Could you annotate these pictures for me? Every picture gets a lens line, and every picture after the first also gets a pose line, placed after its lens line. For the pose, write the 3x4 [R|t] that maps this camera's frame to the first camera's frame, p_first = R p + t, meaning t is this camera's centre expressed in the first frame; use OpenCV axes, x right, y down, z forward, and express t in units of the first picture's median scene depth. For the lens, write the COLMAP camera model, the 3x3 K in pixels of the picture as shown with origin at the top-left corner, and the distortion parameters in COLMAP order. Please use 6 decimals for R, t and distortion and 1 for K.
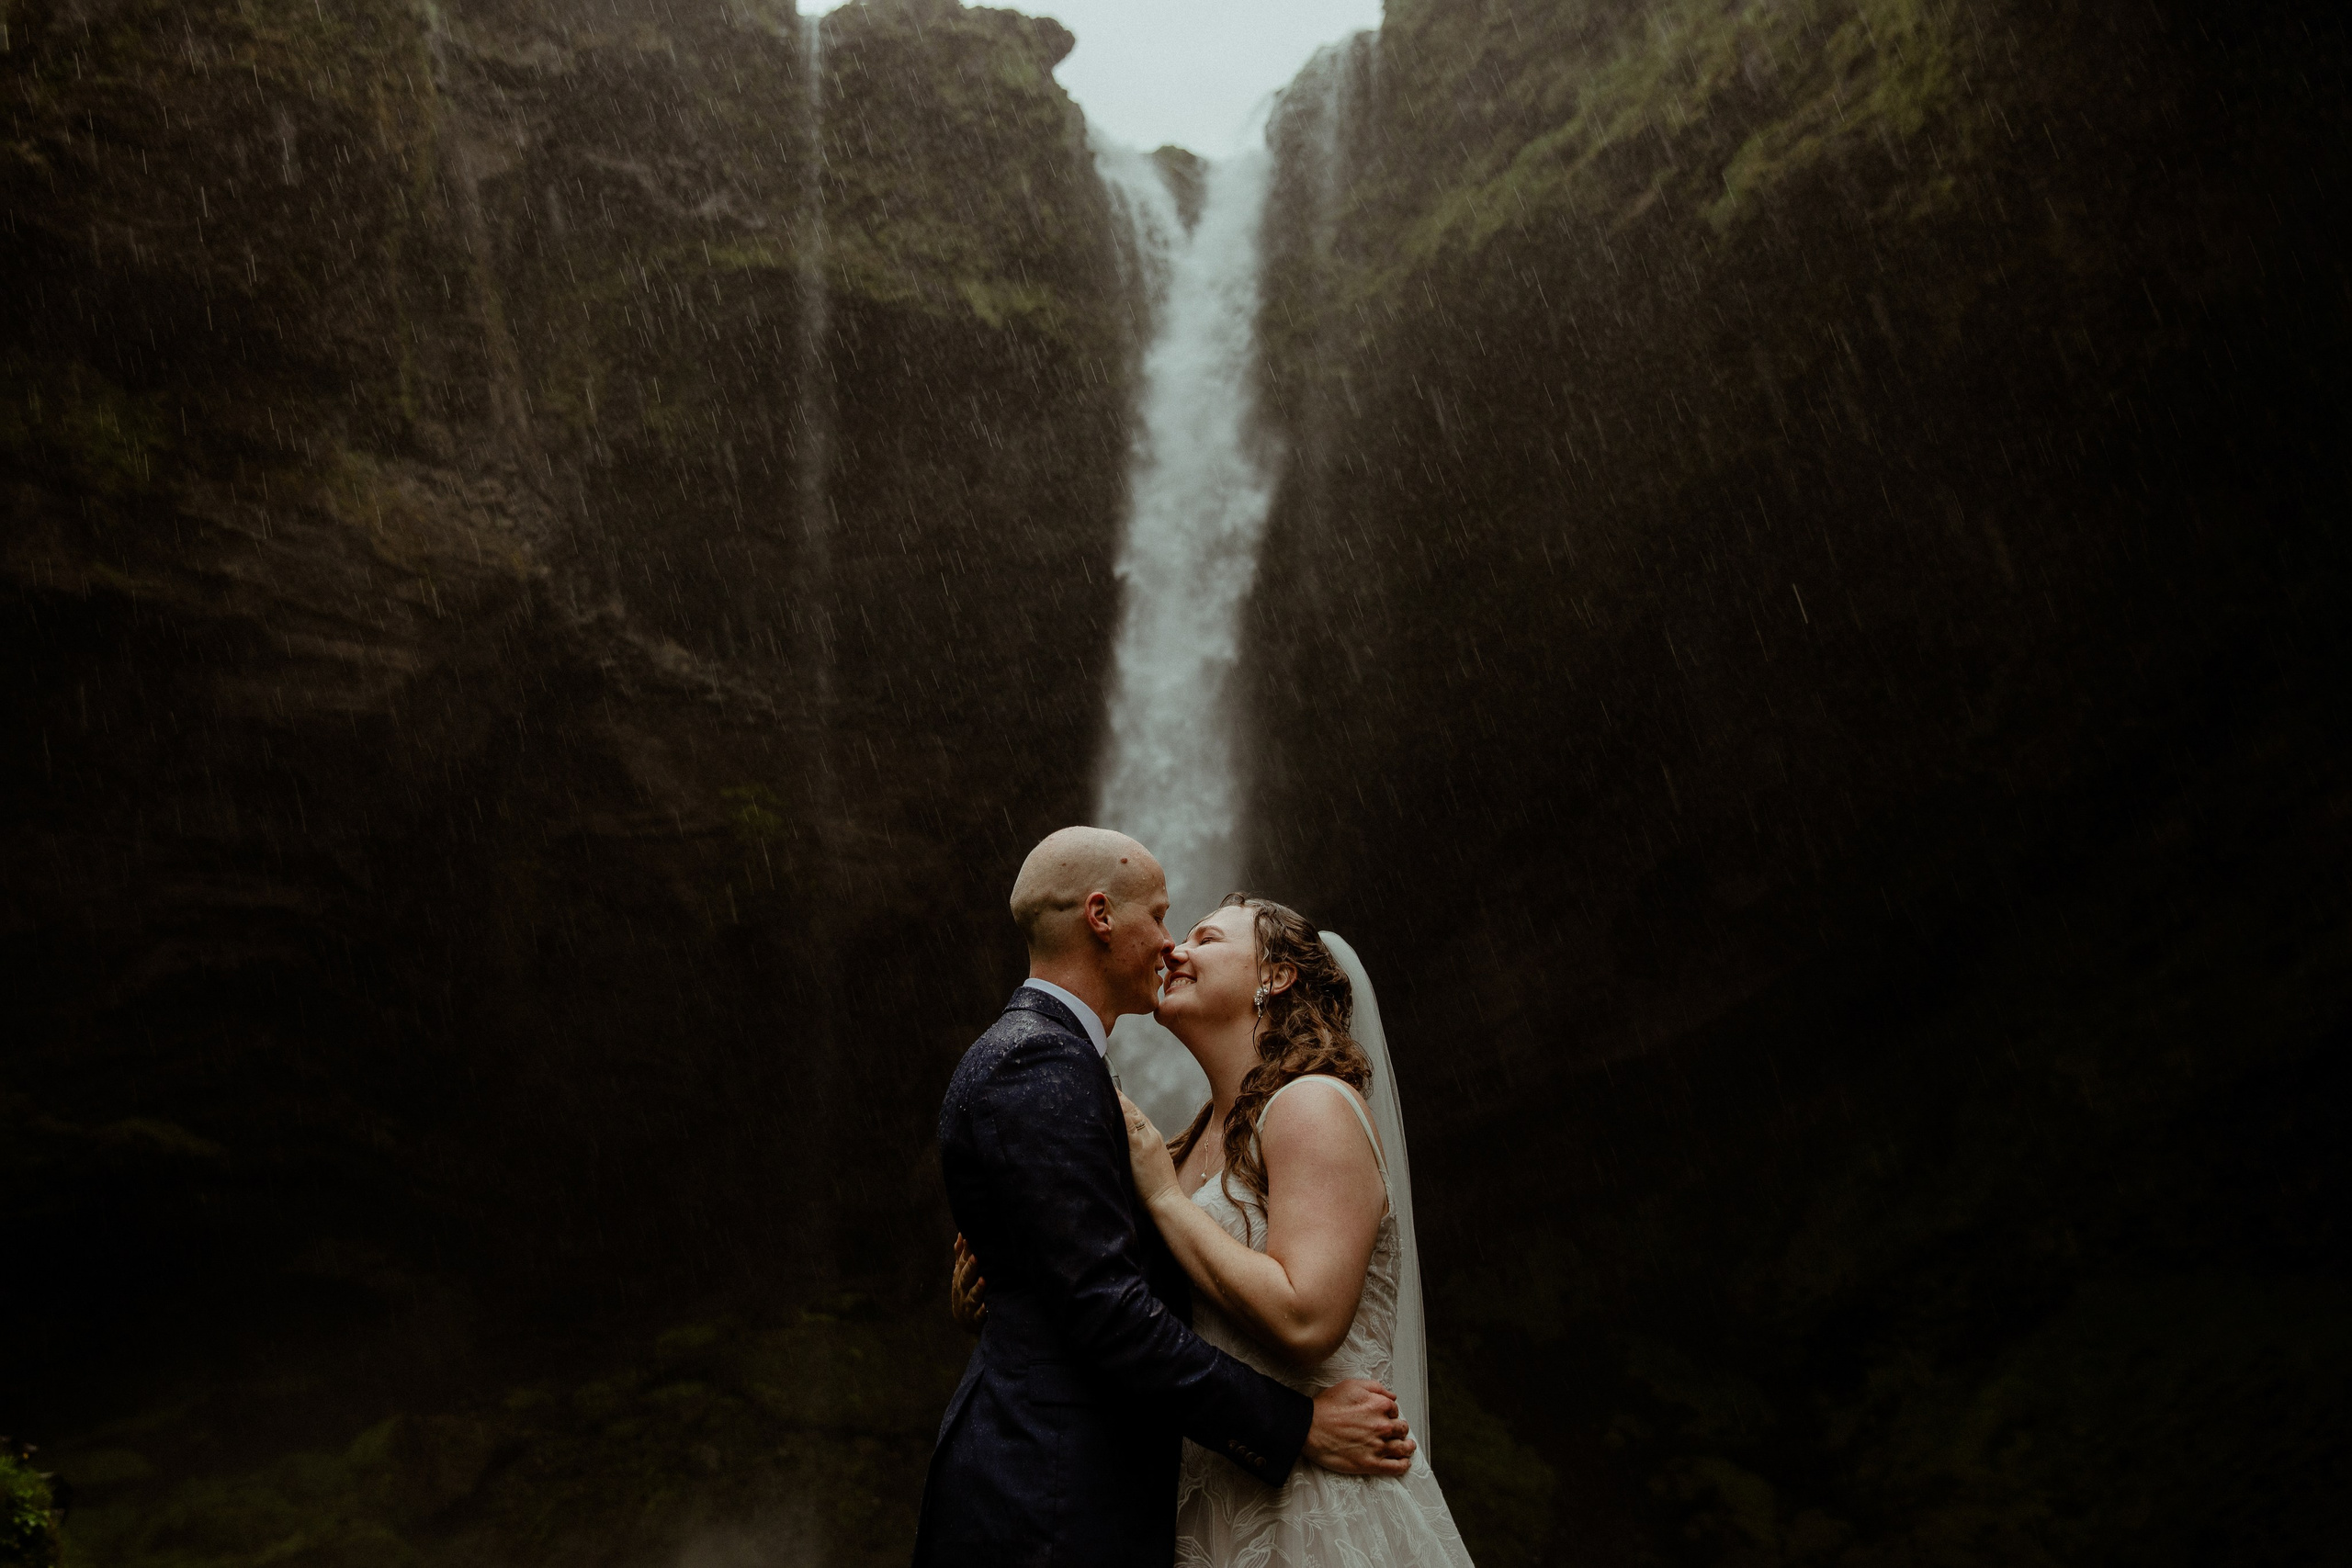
lens RADIAL K [[2185.8, 0, 1036.0], [0, 2185.8, 785.6], [0, 0, 1]] dist [-0.045418, 0.128696]
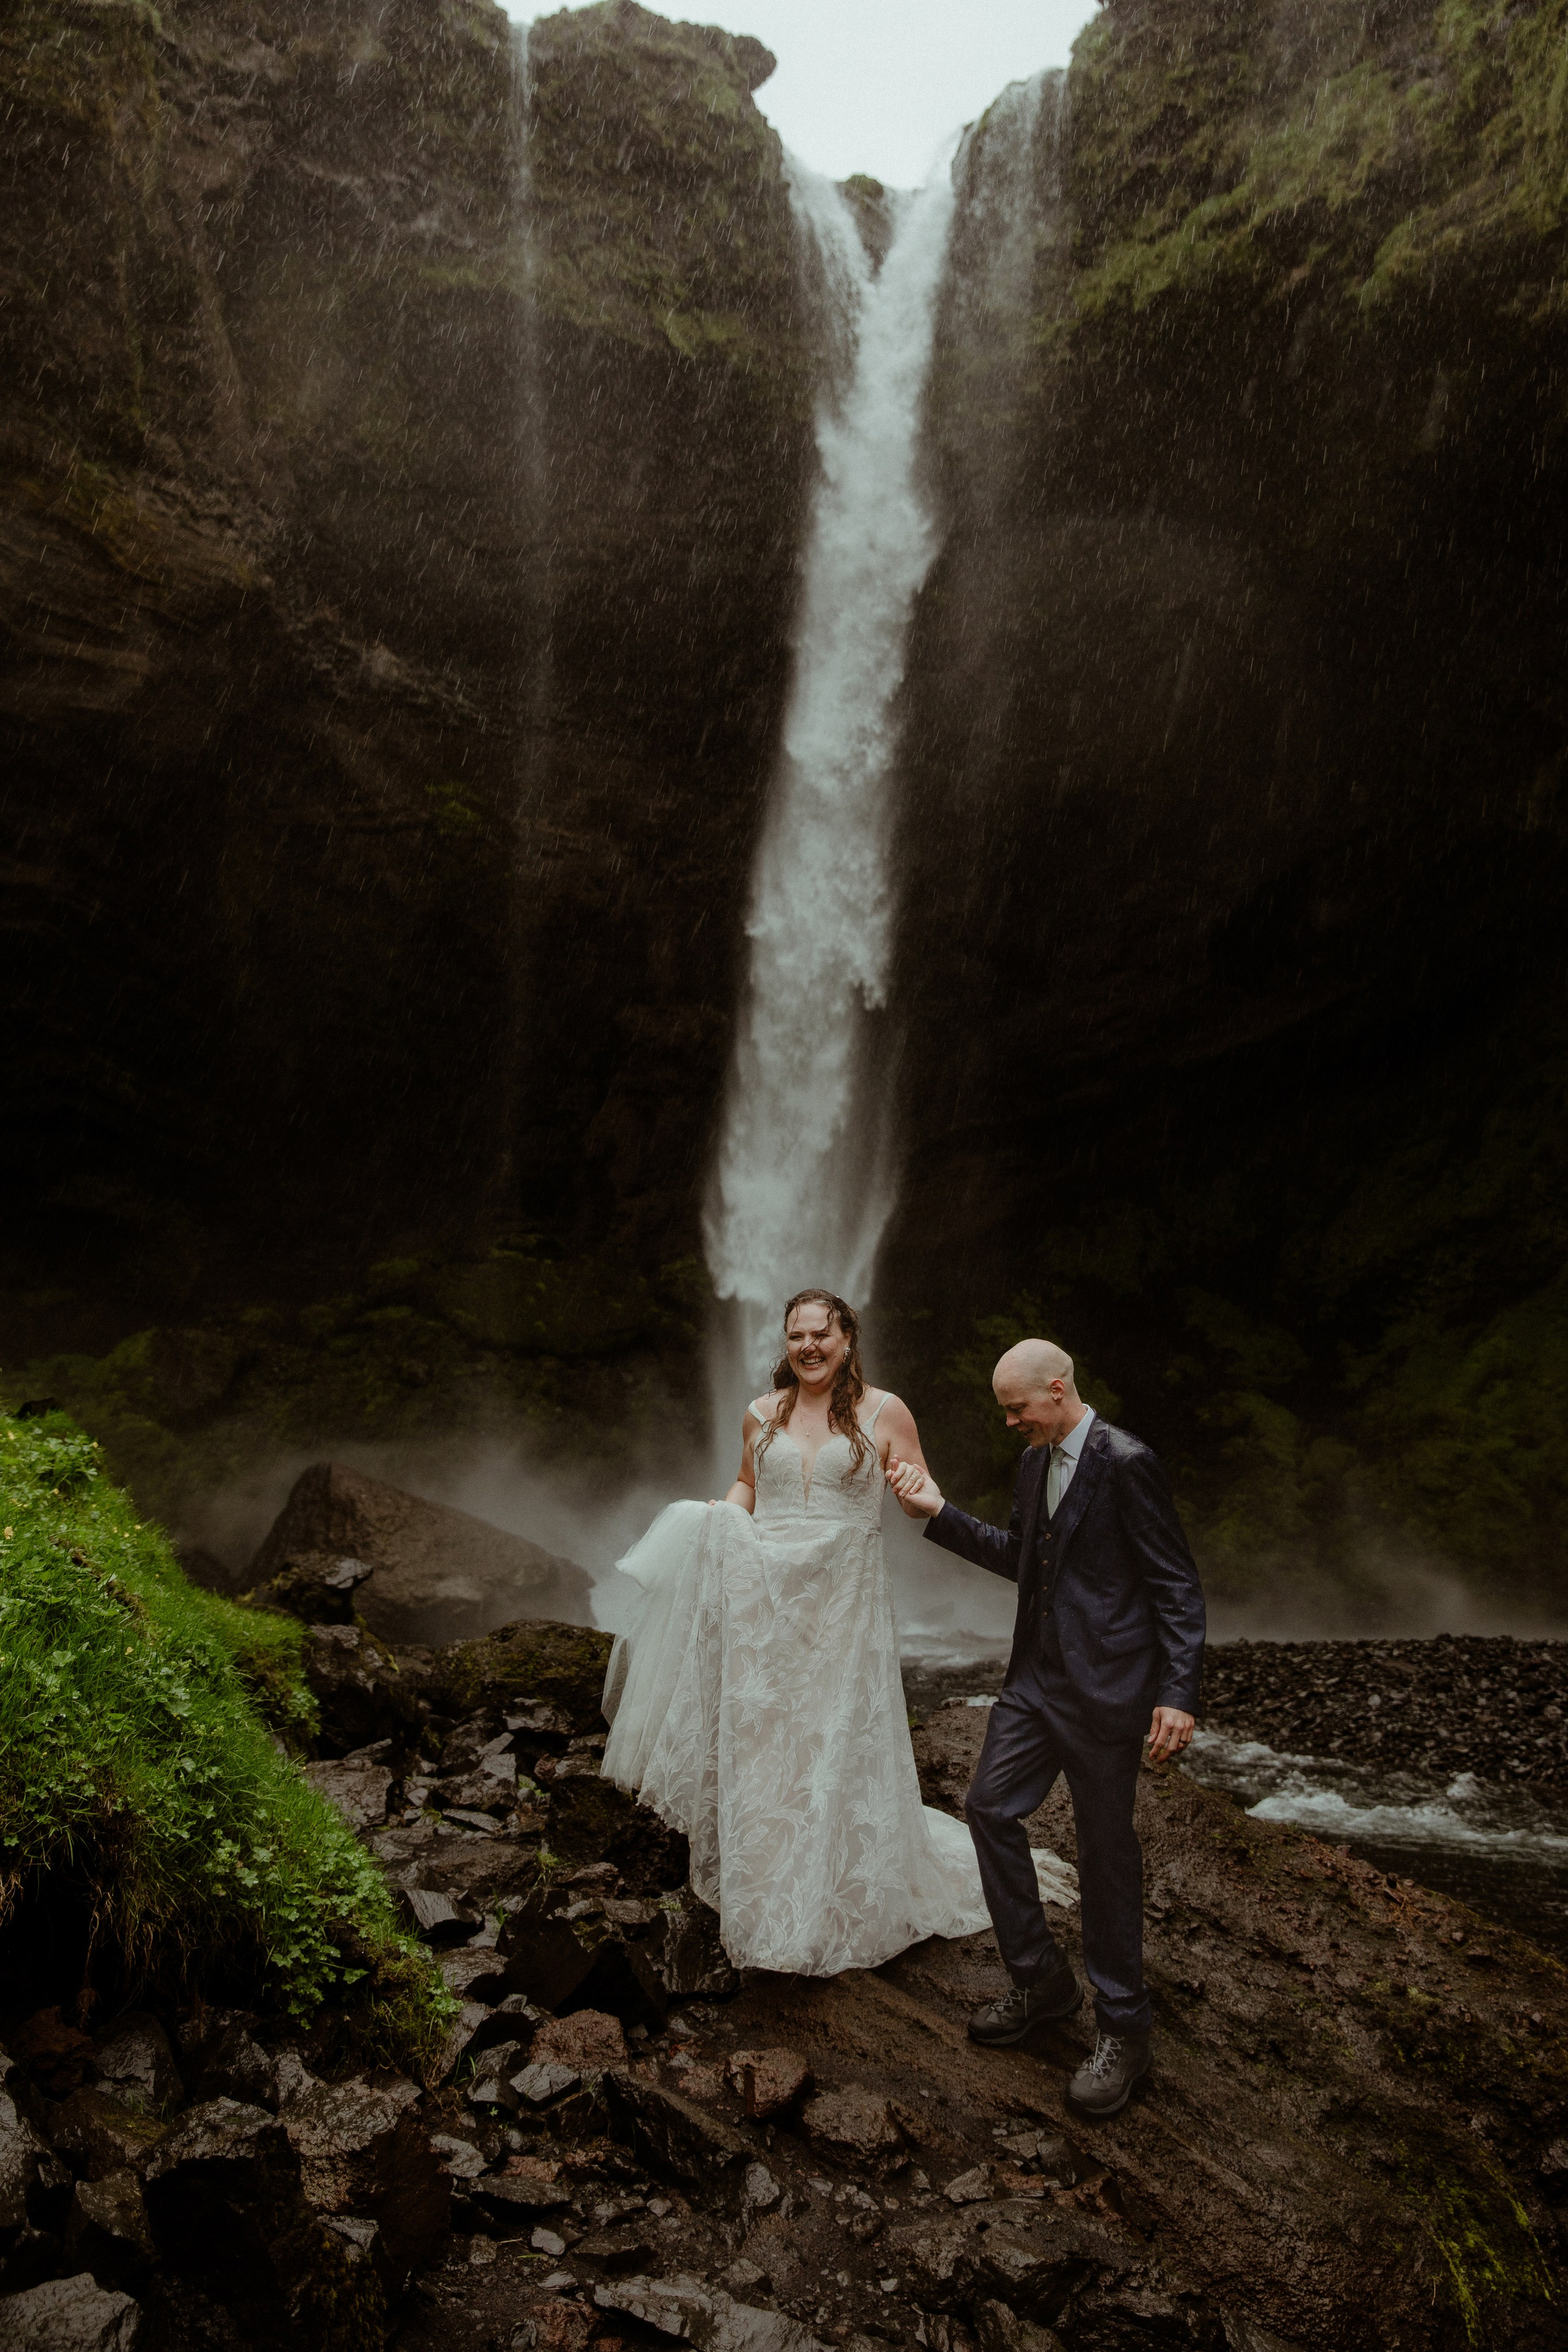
lens RADIAL K [[2011.8, 0, 784.7], [0, 2011.8, 1208.9], [0, 0, 1]] dist [-0.056680, 0.104293]
pose [[0.998039, 0.035460, 0.051575, -0.007787], [-0.046104, 0.973813, 0.222627, -0.025859], [-0.042330, -0.224568, 0.973539, -0.048688]]
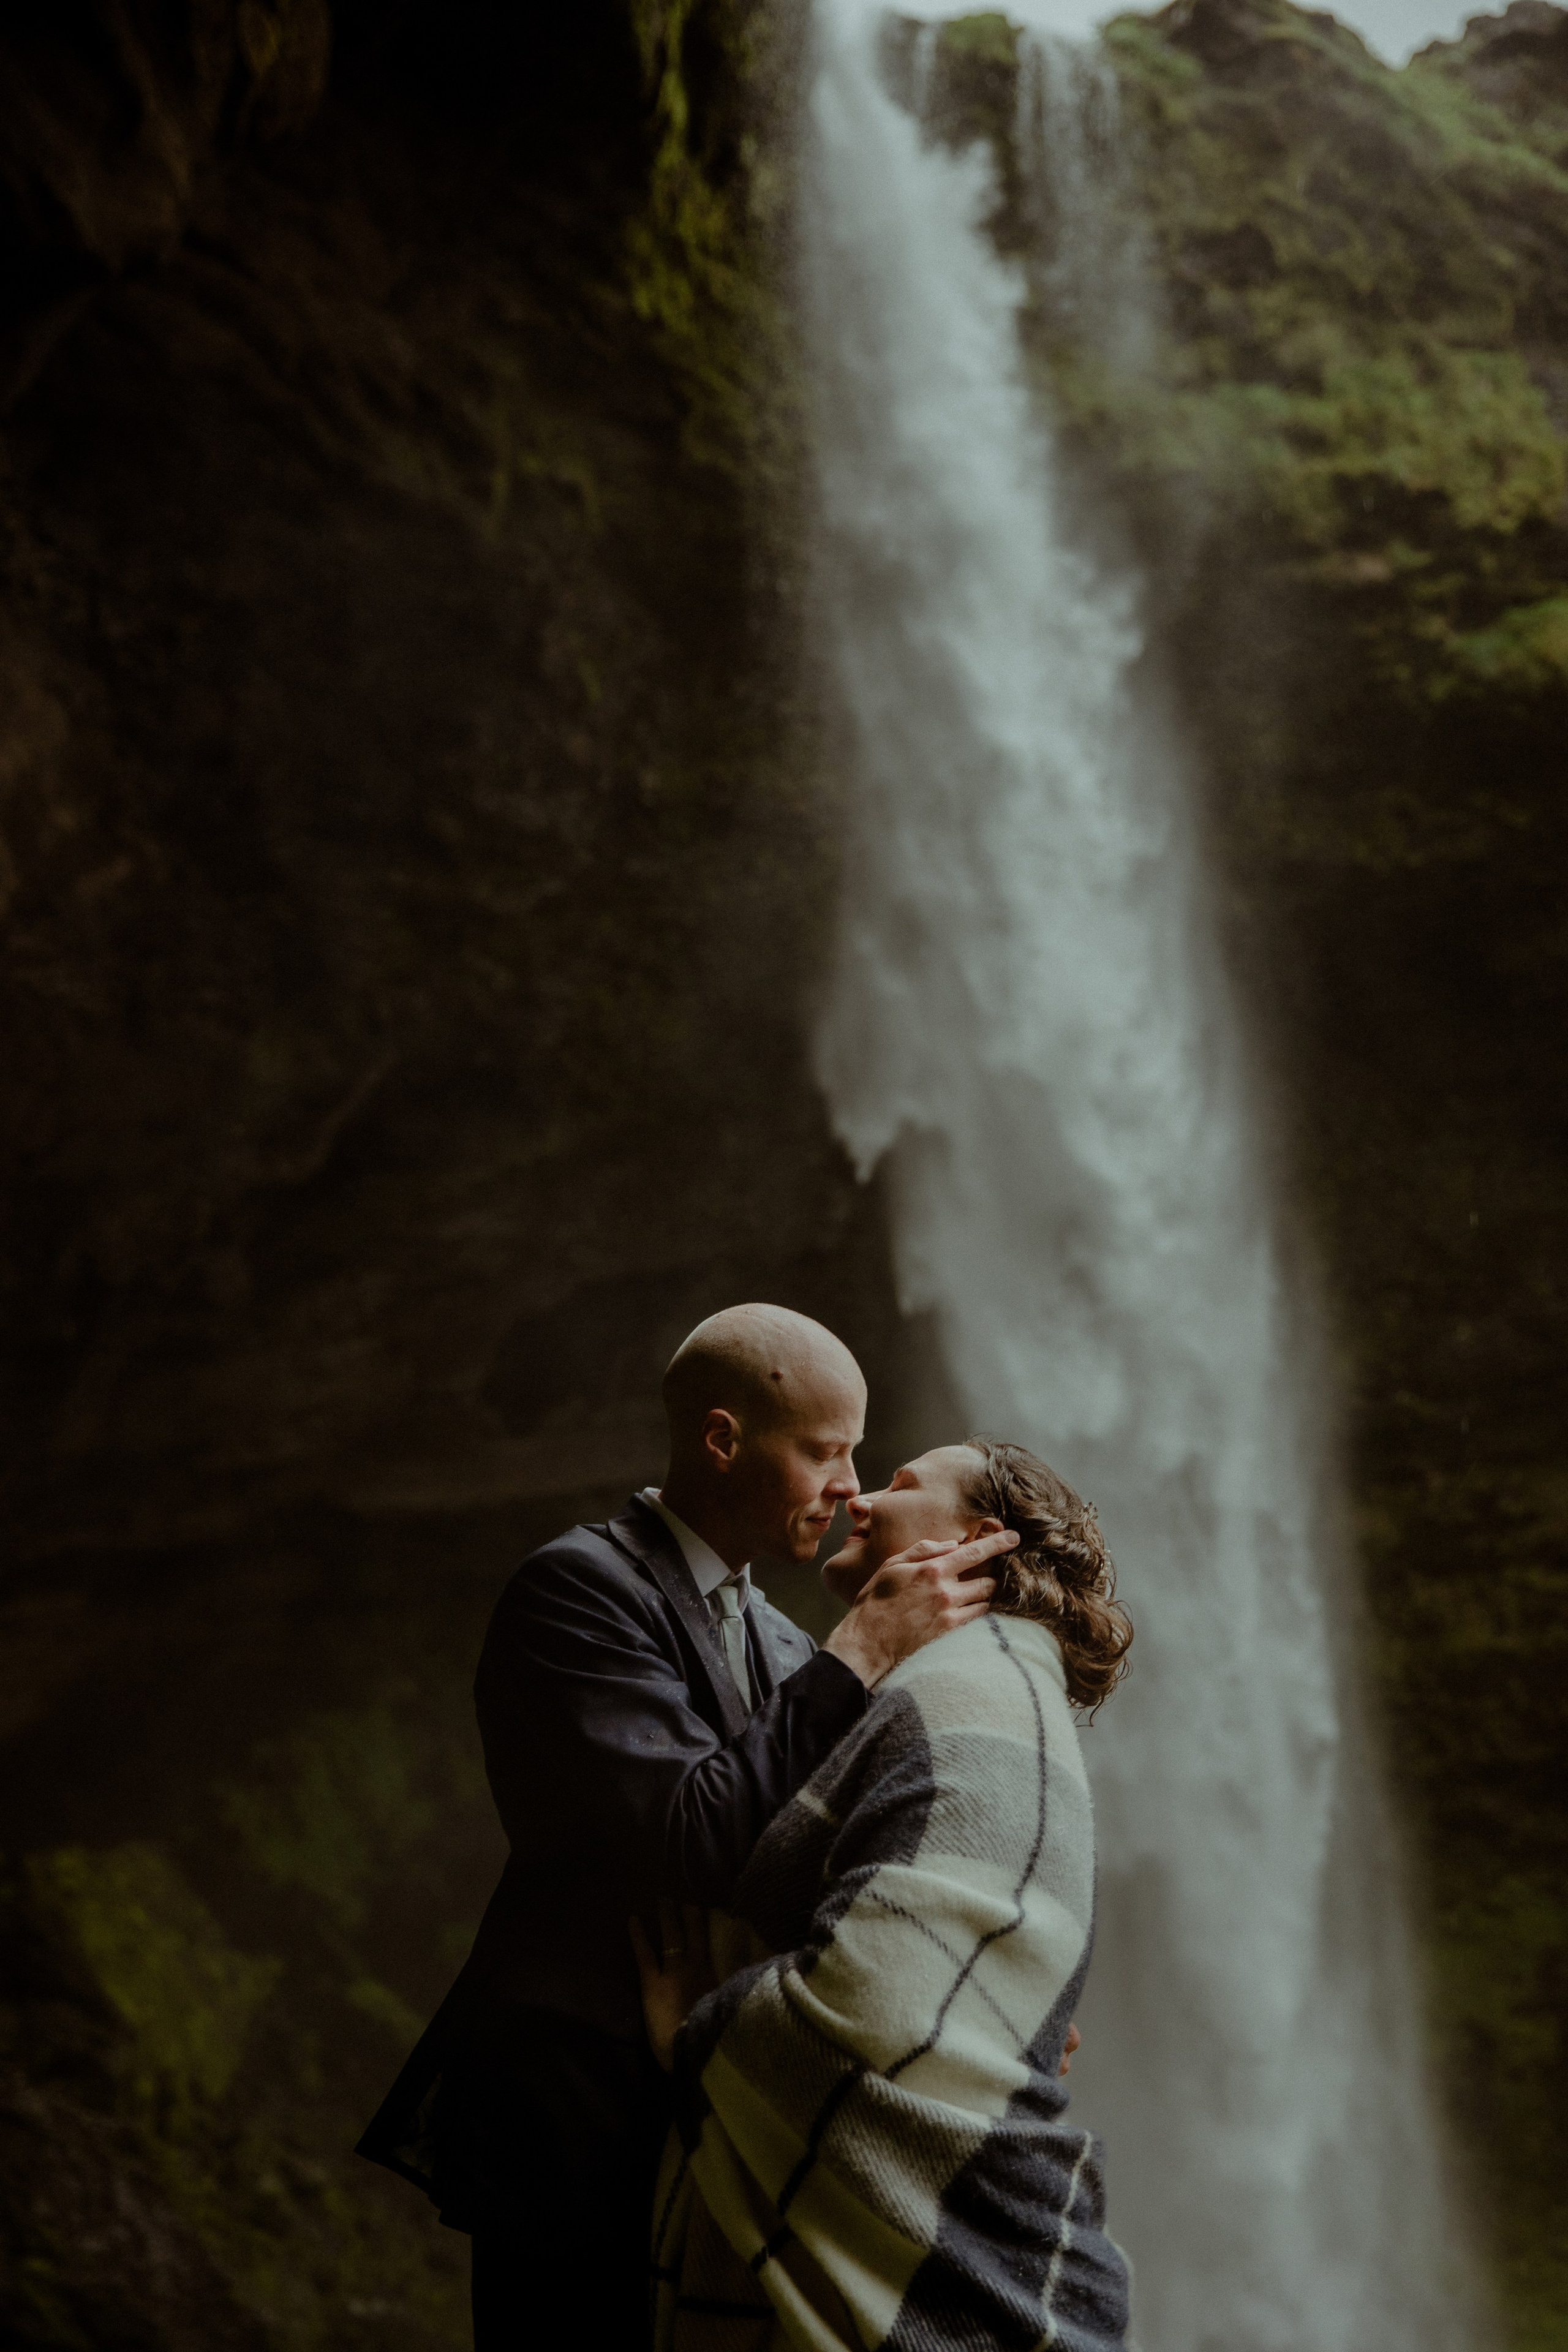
lens RADIAL K [[2913.7, 0, 789.4], [0, 2913.7, 1186.0], [0, 0, 1]] dist [0.079546, 0.032555]
pose [[0.513046, 0.319507, 0.796680, -0.533295], [-0.389497, 0.913741, -0.115626, 0.115169], [-0.764902, -0.250983, 0.593239, 0.475076]]
